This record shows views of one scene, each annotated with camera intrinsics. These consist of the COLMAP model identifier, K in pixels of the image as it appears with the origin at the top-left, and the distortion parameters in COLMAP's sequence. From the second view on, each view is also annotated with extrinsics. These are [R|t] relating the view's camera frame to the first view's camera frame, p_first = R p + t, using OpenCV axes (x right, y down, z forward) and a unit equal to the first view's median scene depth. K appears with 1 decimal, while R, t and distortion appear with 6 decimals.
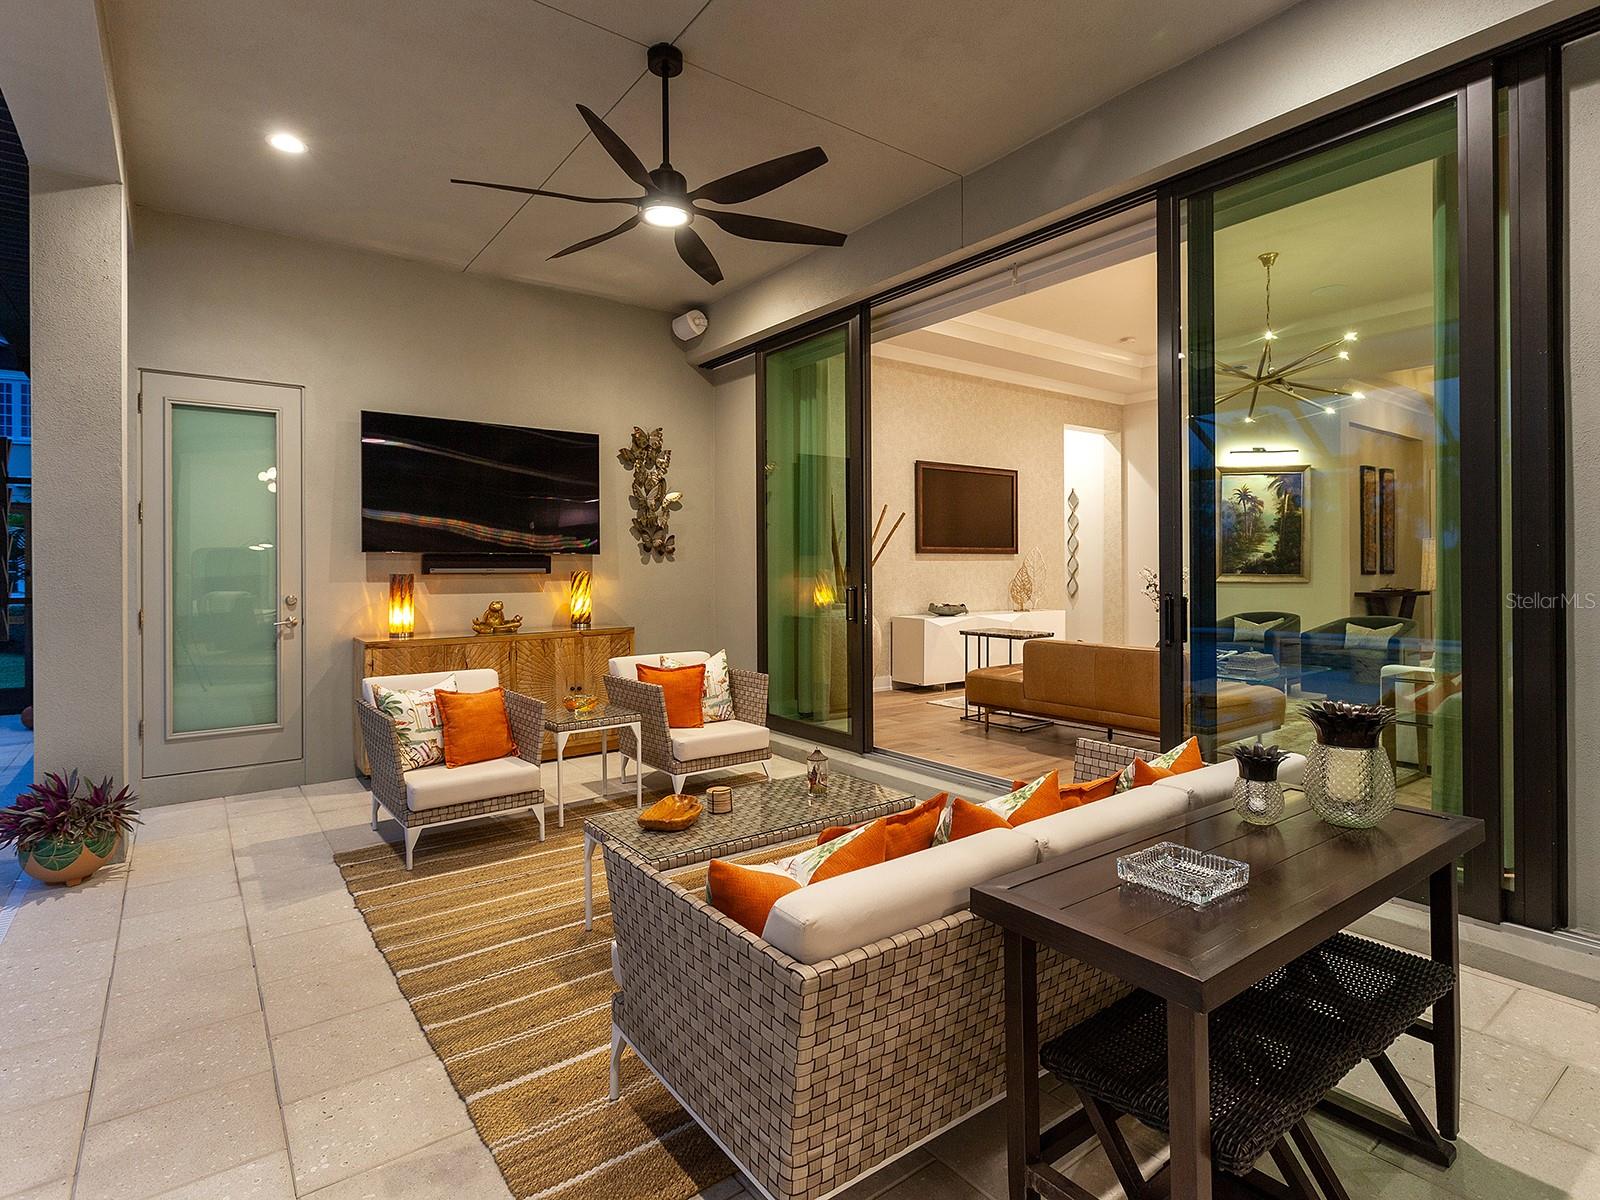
lens RADIAL K [[841.9, 0, 821.1], [0, 841.9, 563.8], [0, 0, 1]] dist [0.001020, 0.000312]
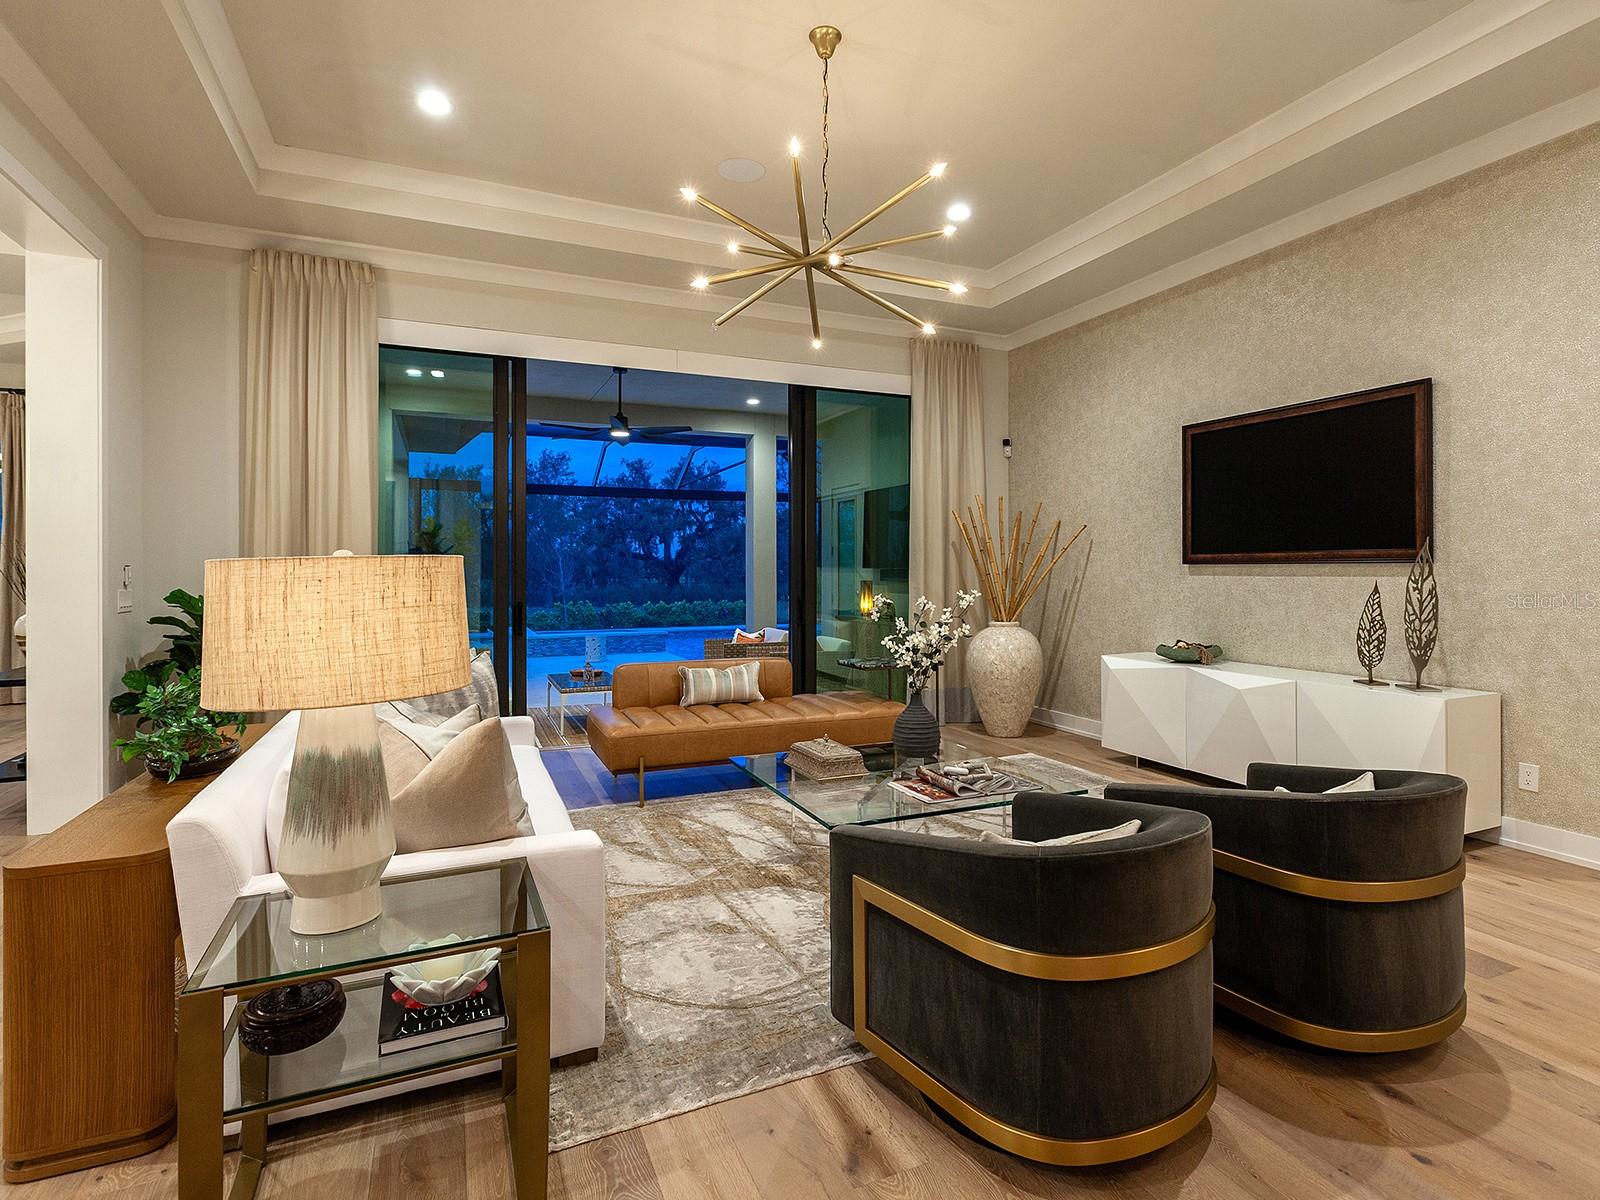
lens RADIAL K [[867.5, 0, 833.7], [0, 867.5, 561.9], [0, 0, 1]] dist [0.000216, -0.000207]
pose [[-0.216174, 0.001172, -0.976354, 0.955111], [0.005880, 0.999983, -0.000102, -0.017765], [0.976337, -0.005763, -0.216177, 0.992867]]
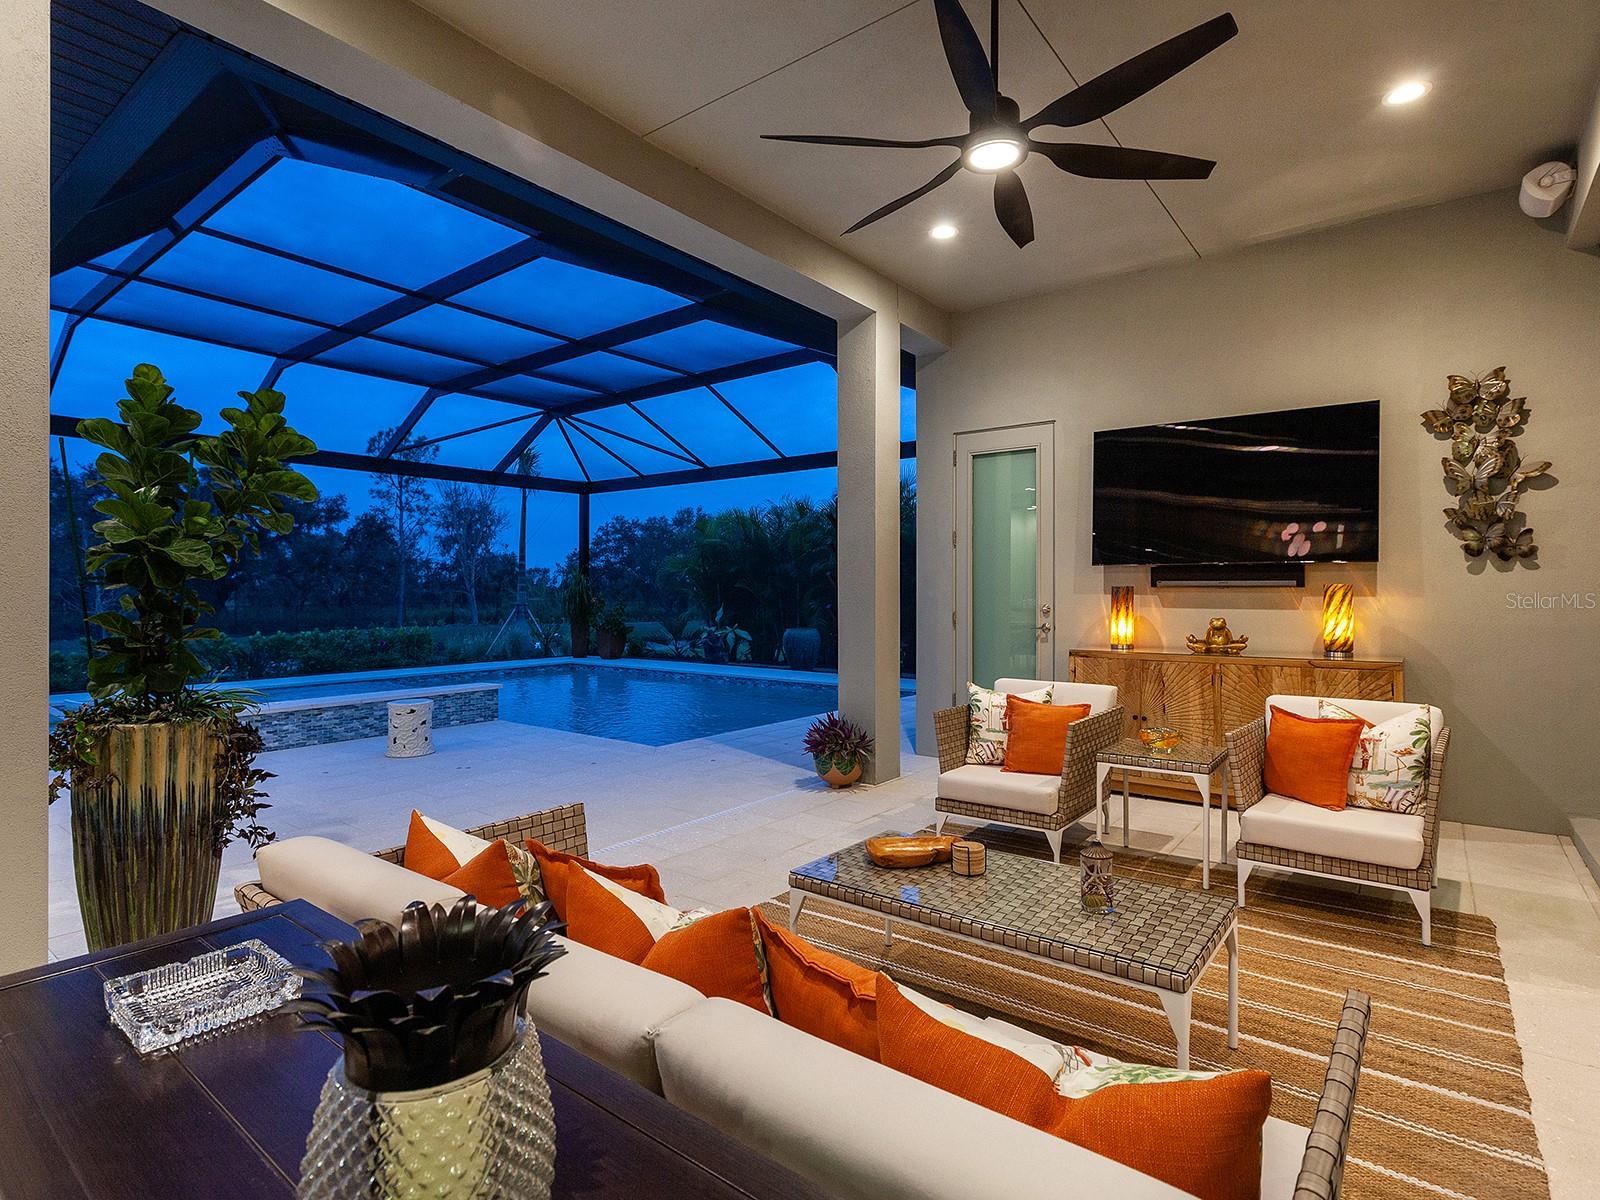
lens RADIAL K [[821.1, 0, 813.3], [0, 821.1, 589.6], [0, 0, 1]] dist [-0.000074, 0.000967]
pose [[0.265028, 0.003762, -0.964233, 0.313601], [0.002767, 0.999985, 0.004662, 0.009154], [0.964237, -0.003904, 0.265014, 0.337971]]
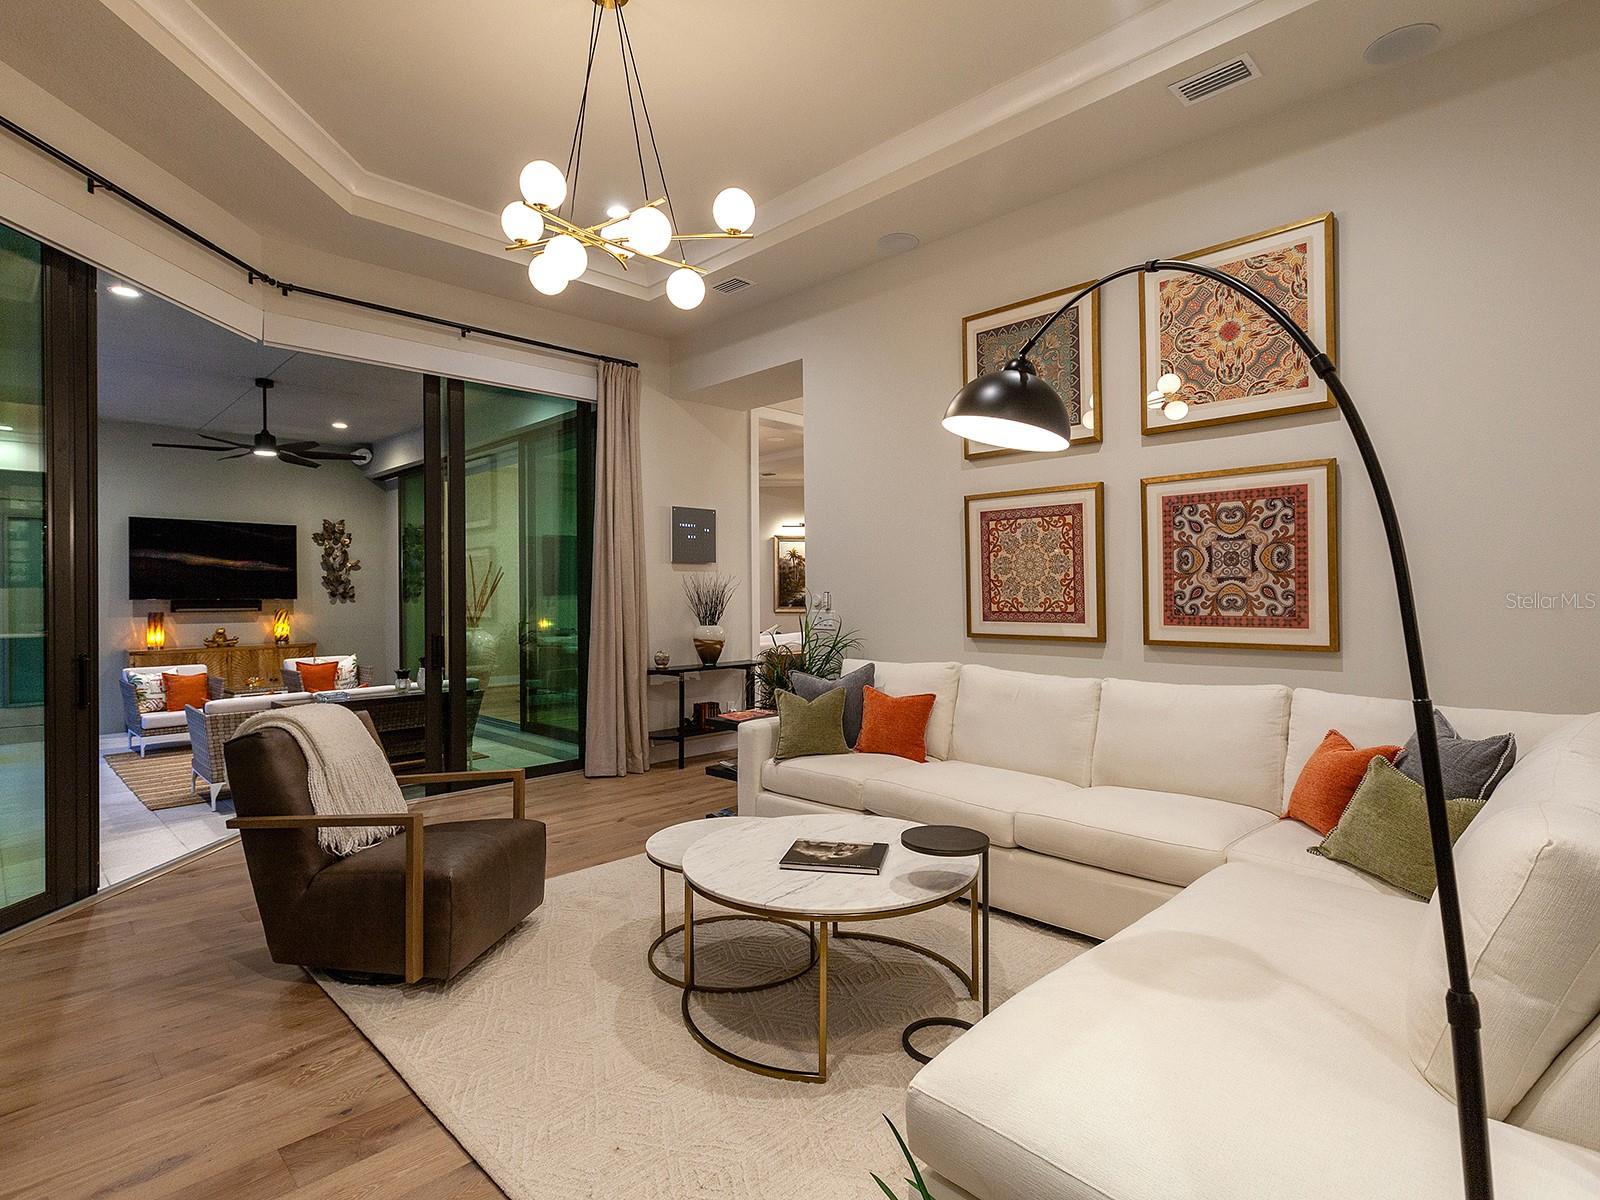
lens RADIAL K [[821.1, 0, 813.3], [0, 821.1, 589.6], [0, 0, 1]] dist [-0.000074, 0.000967]
pose [[0.989431, -0.002436, 0.144985, 0.513117], [0.002862, 0.999992, -0.002732, -0.022707], [-0.144977, 0.003118, 0.989430, -0.744218]]
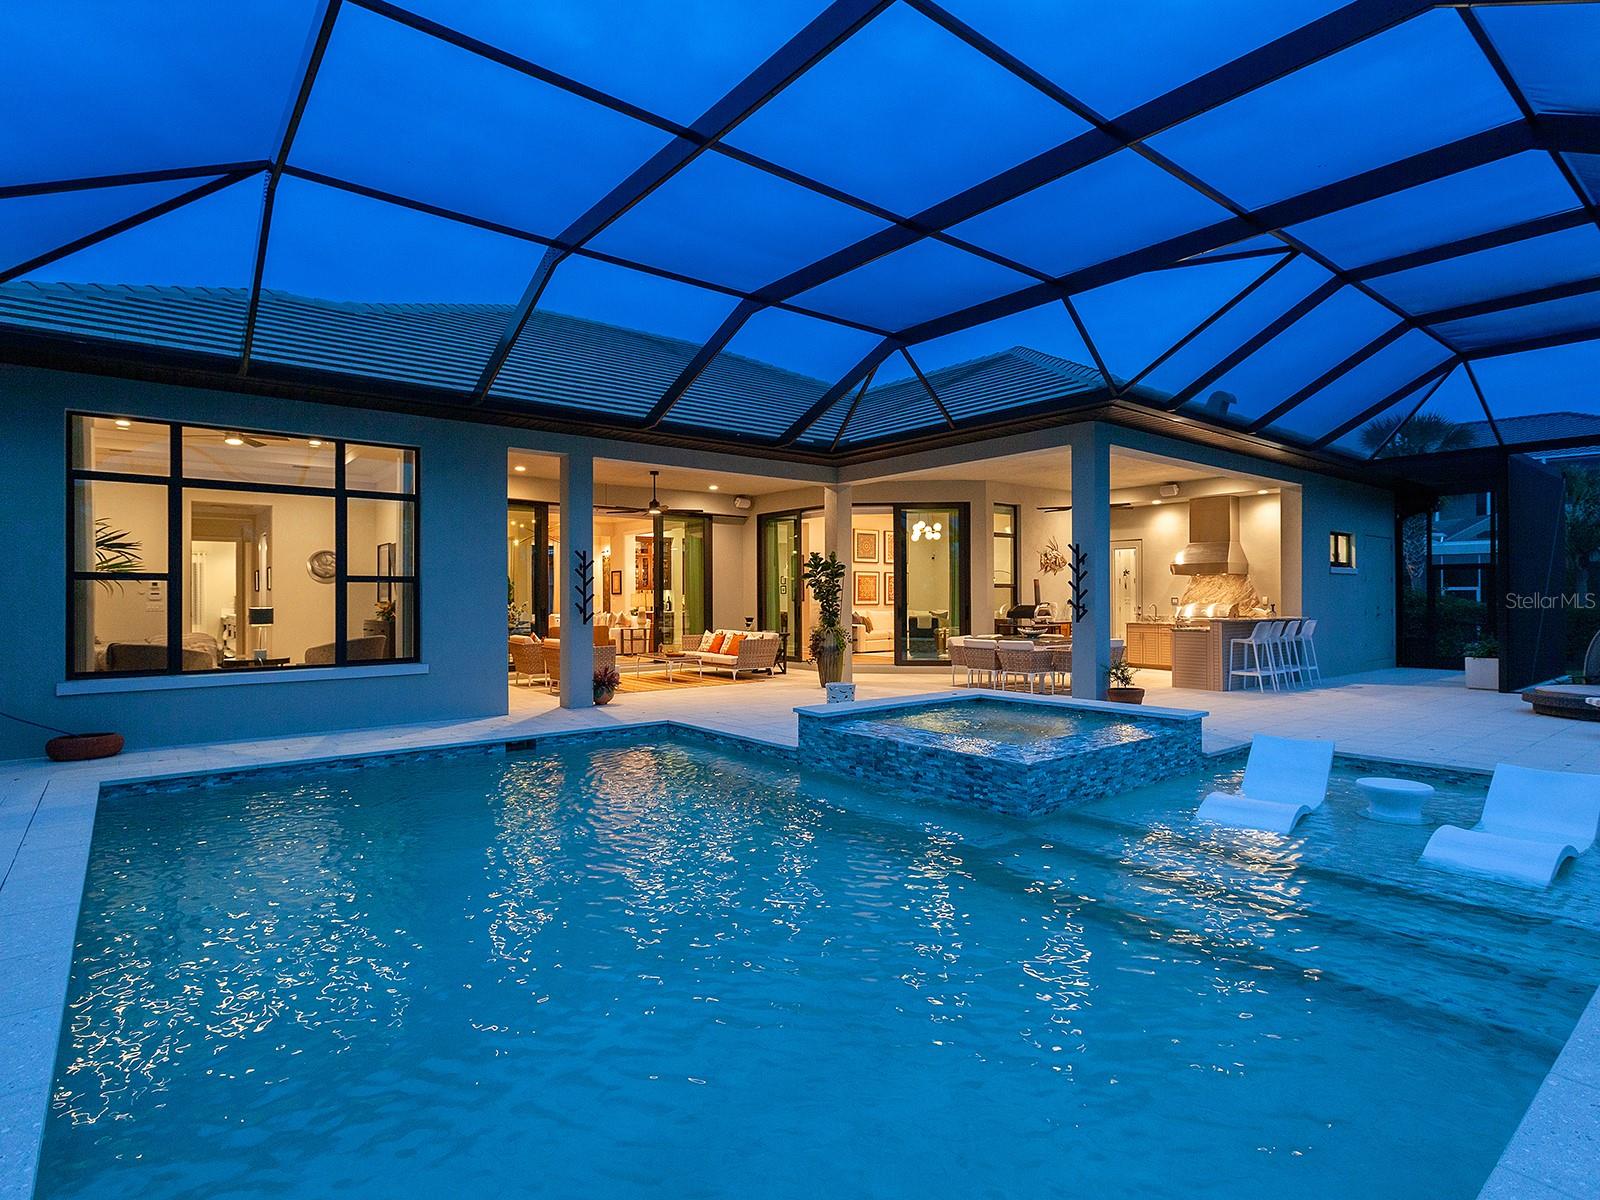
lens RADIAL K [[838.9, 0, 806.9], [0, 838.9, 591.5], [0, 0, 1]] dist [-0.002336, -0.000512]
pose [[-0.027267, 0.016808, 0.999487, -2.348868], [0.001022, 0.999859, -0.016787, 0.020355], [-0.999628, 0.000564, -0.027281, 0.216852]]
